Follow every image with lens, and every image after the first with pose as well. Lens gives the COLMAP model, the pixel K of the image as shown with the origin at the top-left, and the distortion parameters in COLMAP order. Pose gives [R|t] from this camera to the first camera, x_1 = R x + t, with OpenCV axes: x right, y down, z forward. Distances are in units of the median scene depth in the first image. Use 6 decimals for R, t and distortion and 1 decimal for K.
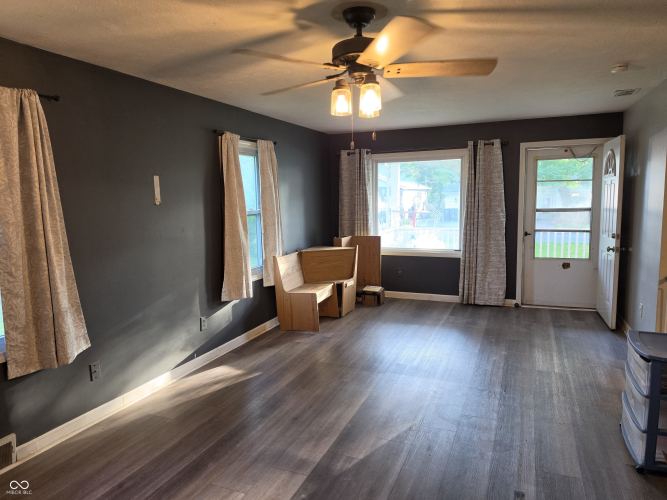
lens RADIAL K [[456.5, 0, 333.2], [0, 456.5, 250.3], [0, 0, 1]] dist [0.042369, -0.001239]
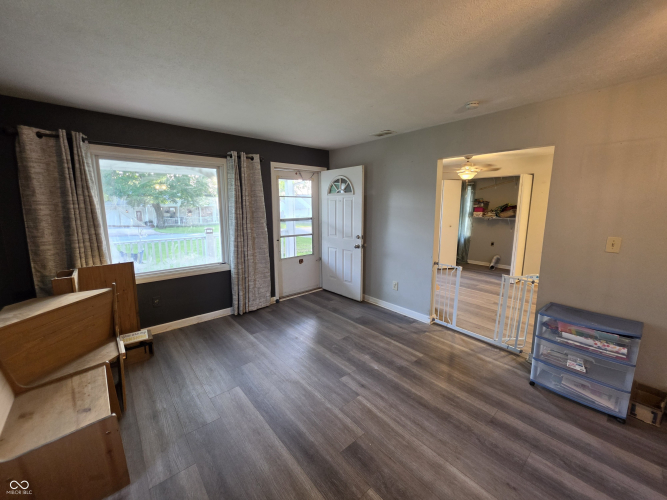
lens RADIAL K [[270.6, 0, 336.6], [0, 270.6, 246.8], [0, 0, 1]] dist [0.000767, 0.000886]
pose [[0.457951, -0.116686, 0.881286, -0.128983], [0.097492, 0.991961, 0.080679, -0.060485], [-0.883615, 0.048971, 0.465646, 0.540057]]
